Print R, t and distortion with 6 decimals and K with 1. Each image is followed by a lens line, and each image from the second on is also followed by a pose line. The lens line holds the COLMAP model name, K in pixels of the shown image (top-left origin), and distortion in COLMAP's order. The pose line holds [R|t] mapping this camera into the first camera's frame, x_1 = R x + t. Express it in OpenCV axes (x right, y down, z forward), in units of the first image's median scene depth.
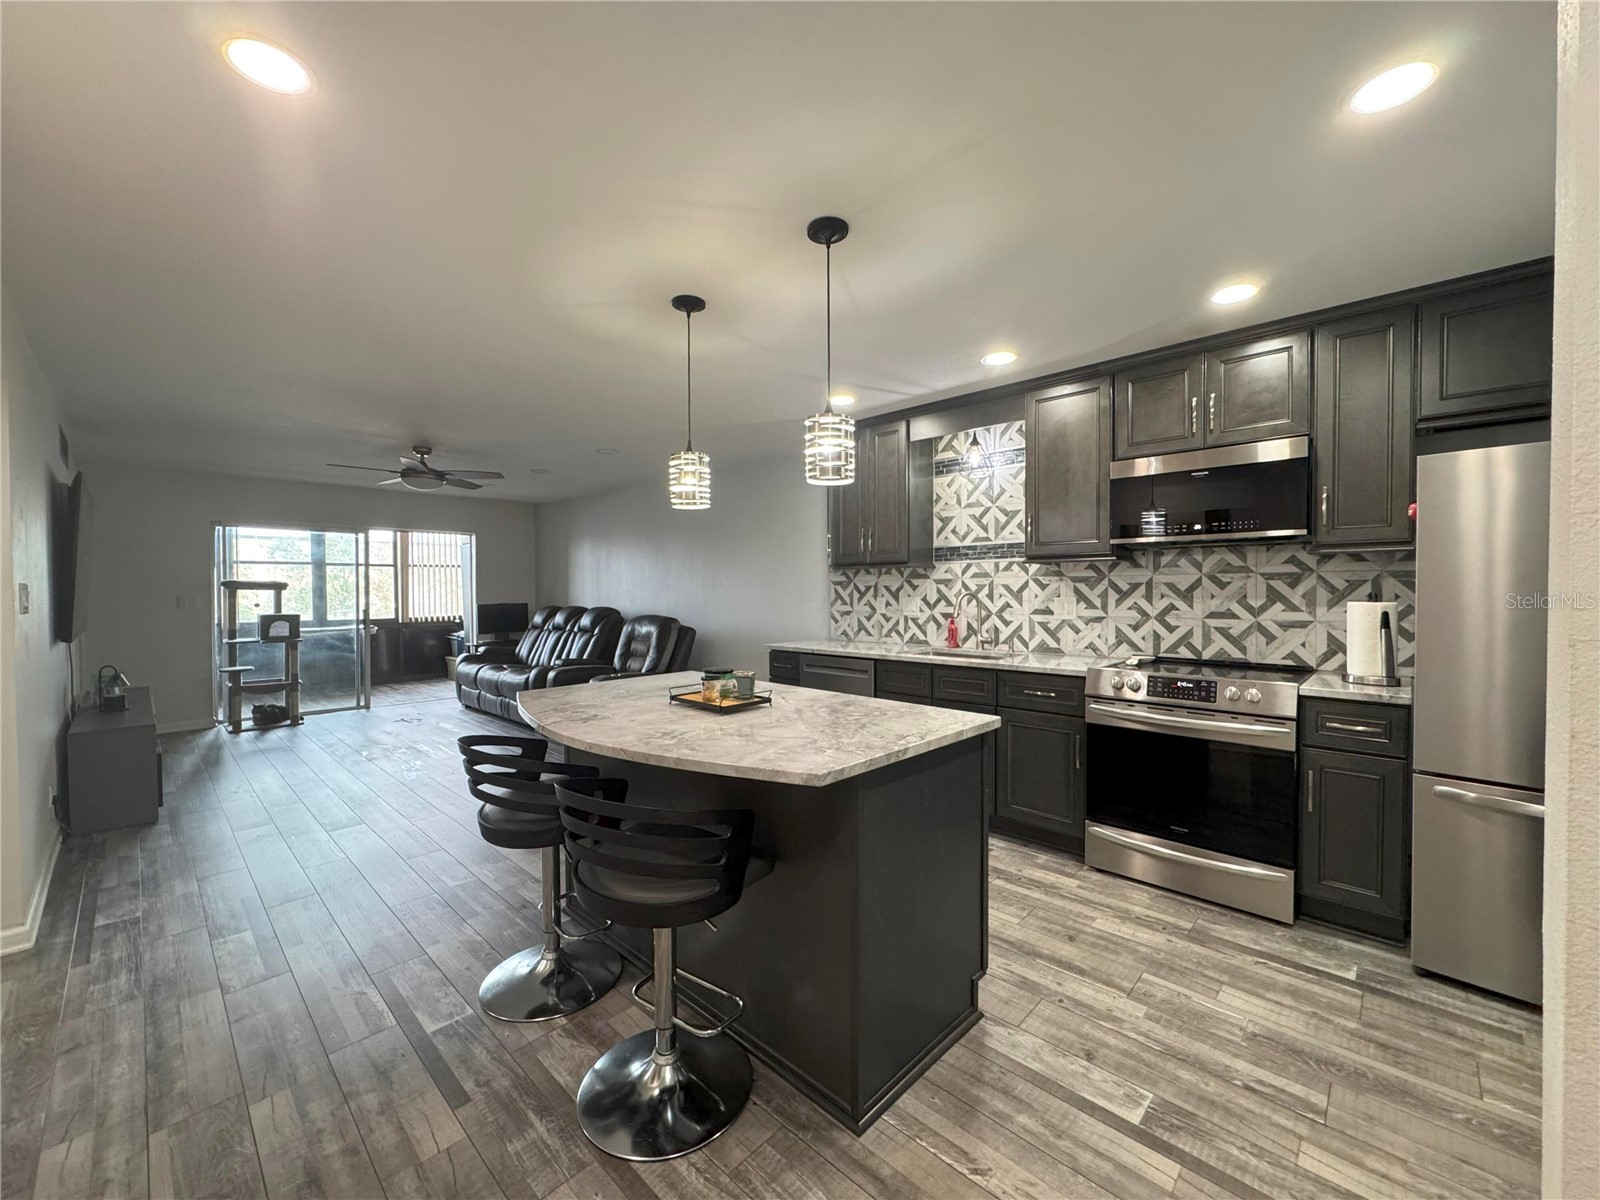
lens RADIAL K [[637.4, 0, 799.3], [0, 637.4, 600.9], [0, 0, 1]] dist [-0.002005, 0.000106]
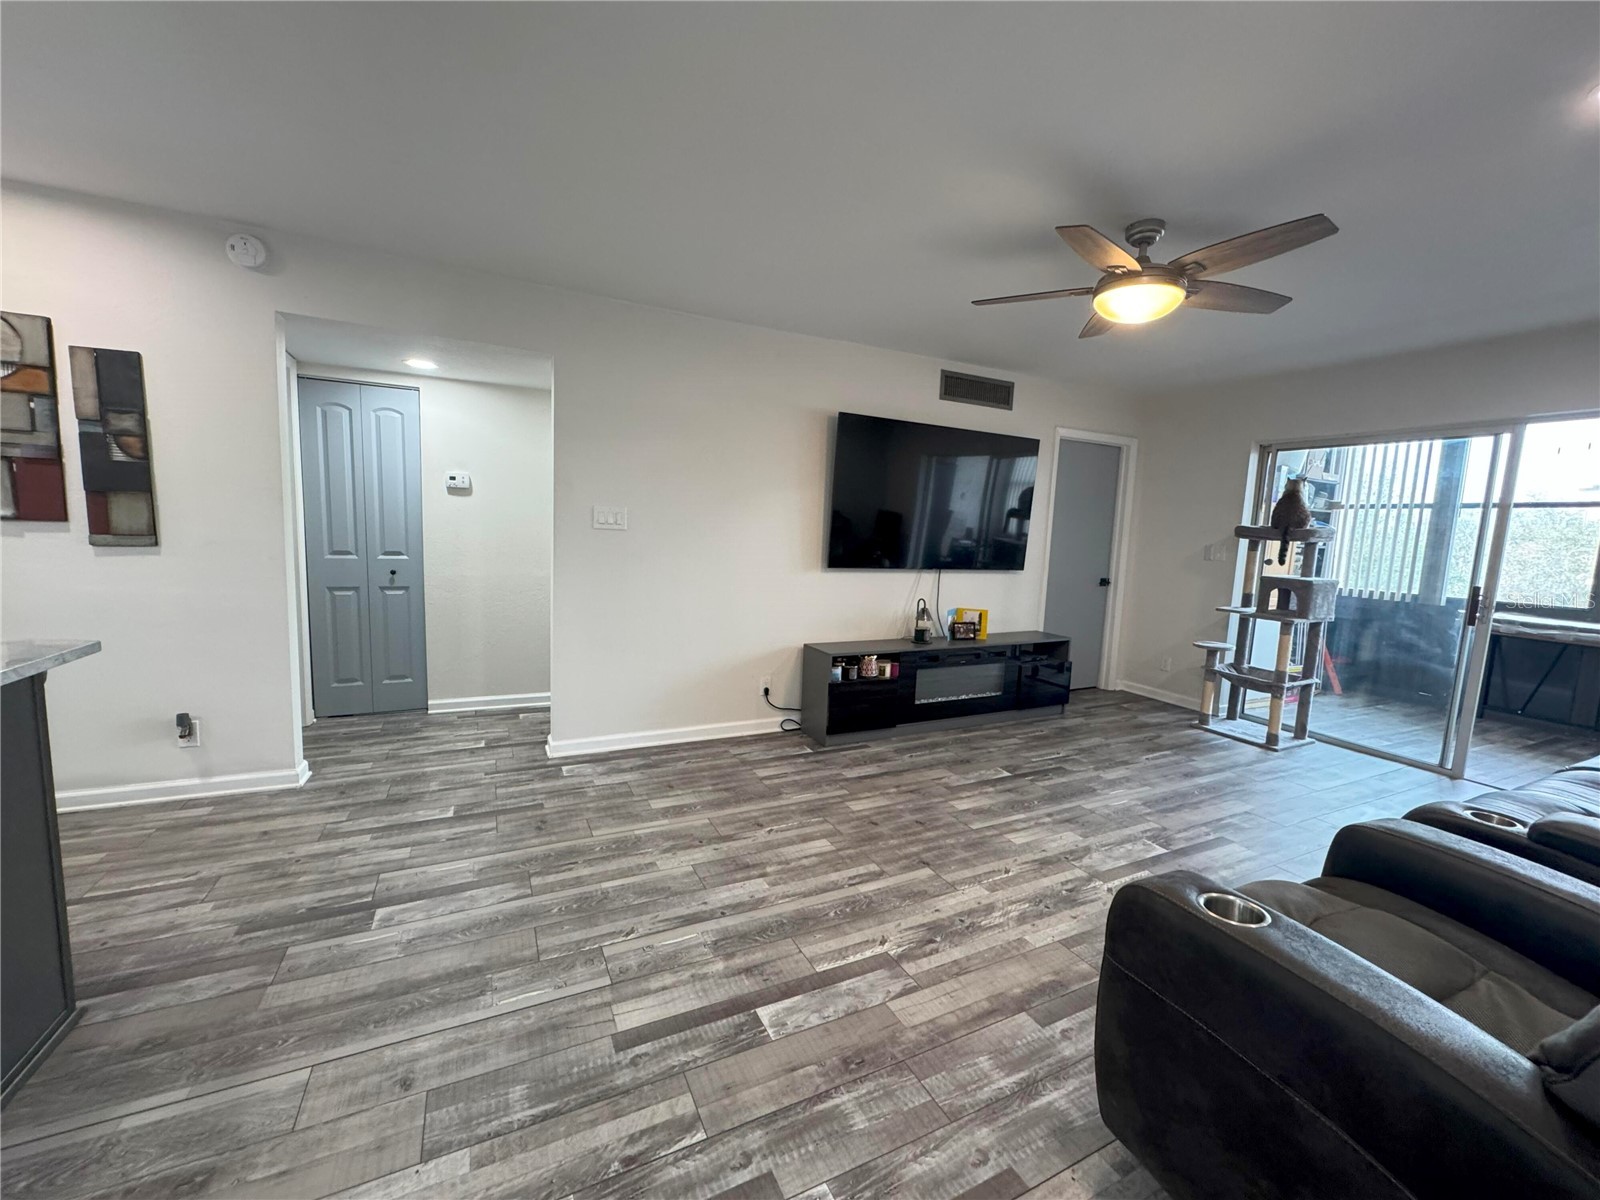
lens RADIAL K [[637.4, 0, 795.2], [0, 637.4, 598.0], [0, 0, 1]] dist [-0.002005, 0.000106]
pose [[-0.346133, 0.095863, -0.933275, -0.052199], [-0.057540, 0.990724, 0.123104, -0.014281], [0.936419, 0.096311, -0.337406, 1.194106]]
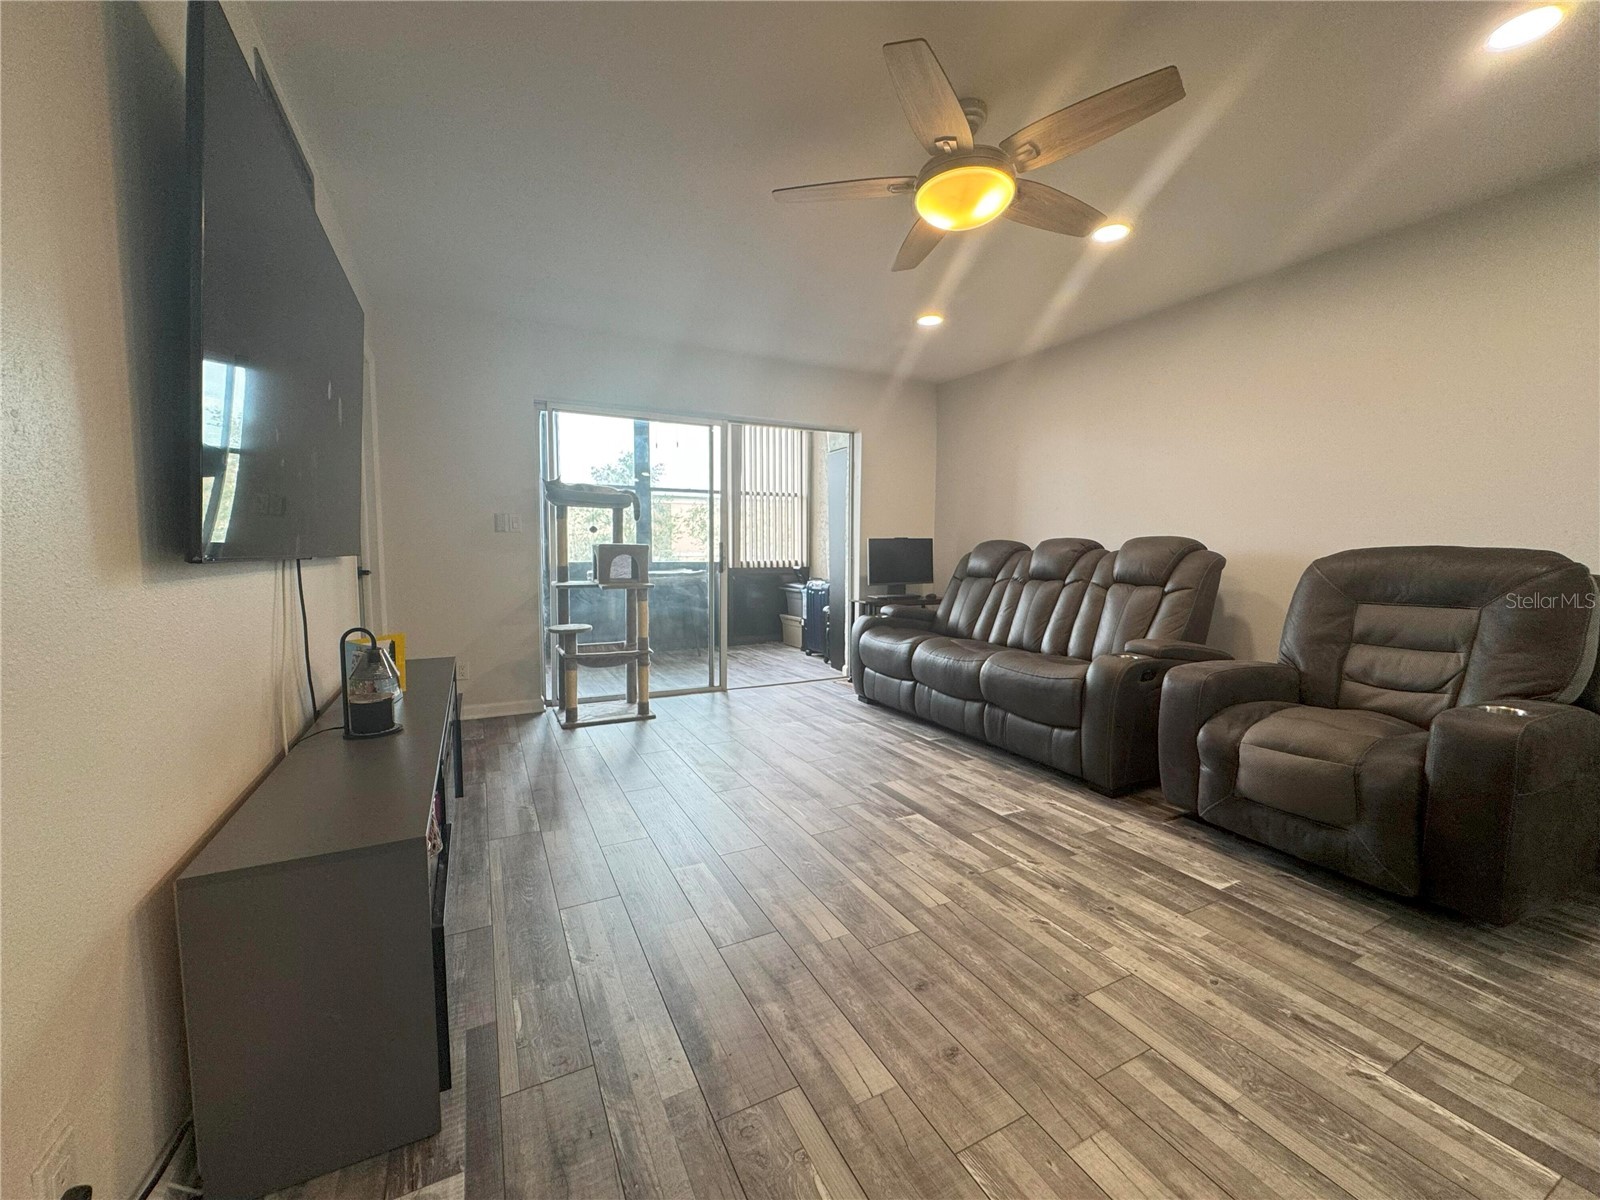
lens RADIAL K [[637.4, 0, 798.9], [0, 637.4, 601.9], [0, 0, 1]] dist [-0.002005, 0.000106]
pose [[0.942516, 0.036353, -0.332177, -0.694853], [-0.015315, 0.997720, 0.065733, 0.053981], [0.333809, -0.056867, 0.940924, 0.725416]]
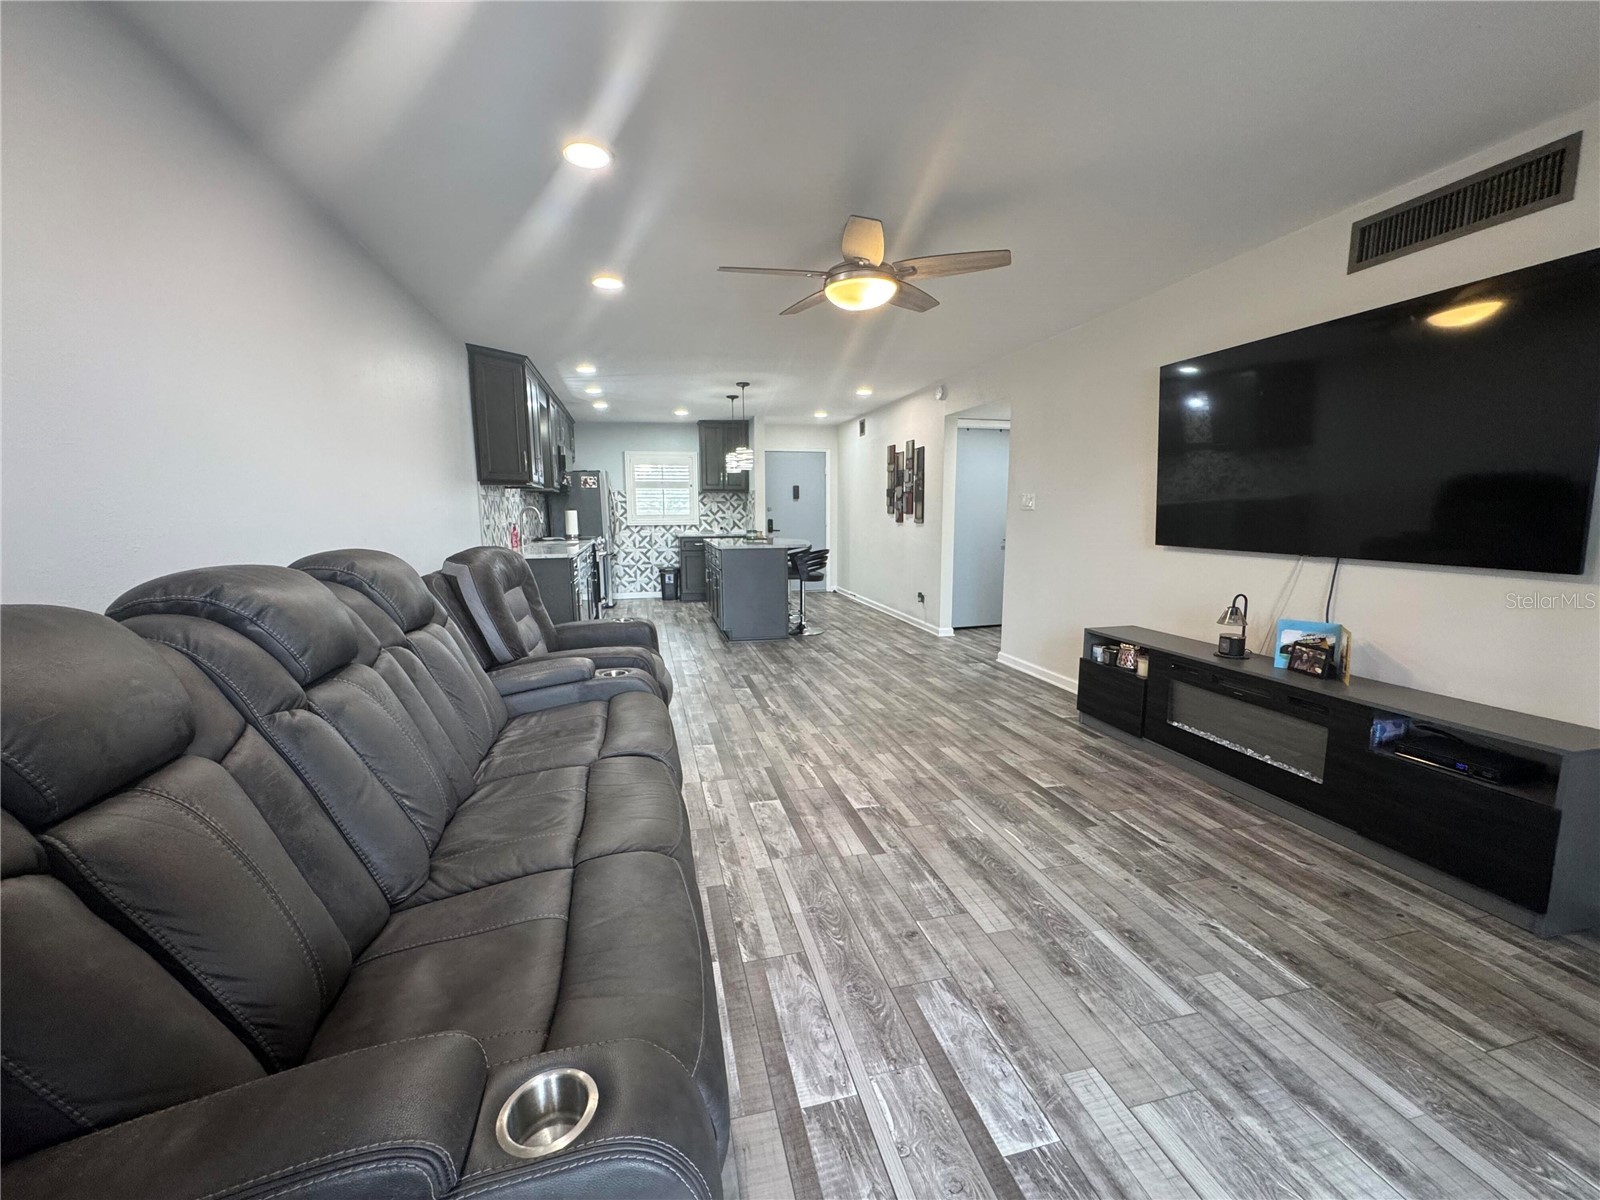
lens RADIAL K [[637.4, 0, 805.5], [0, 637.4, 602.1], [0, 0, 1]] dist [-0.002005, 0.000106]
pose [[-0.849072, -0.063810, 0.524410, -1.082592], [0.023895, 0.987023, 0.158789, -0.014339], [-0.527737, 0.147354, -0.836529, 1.920735]]
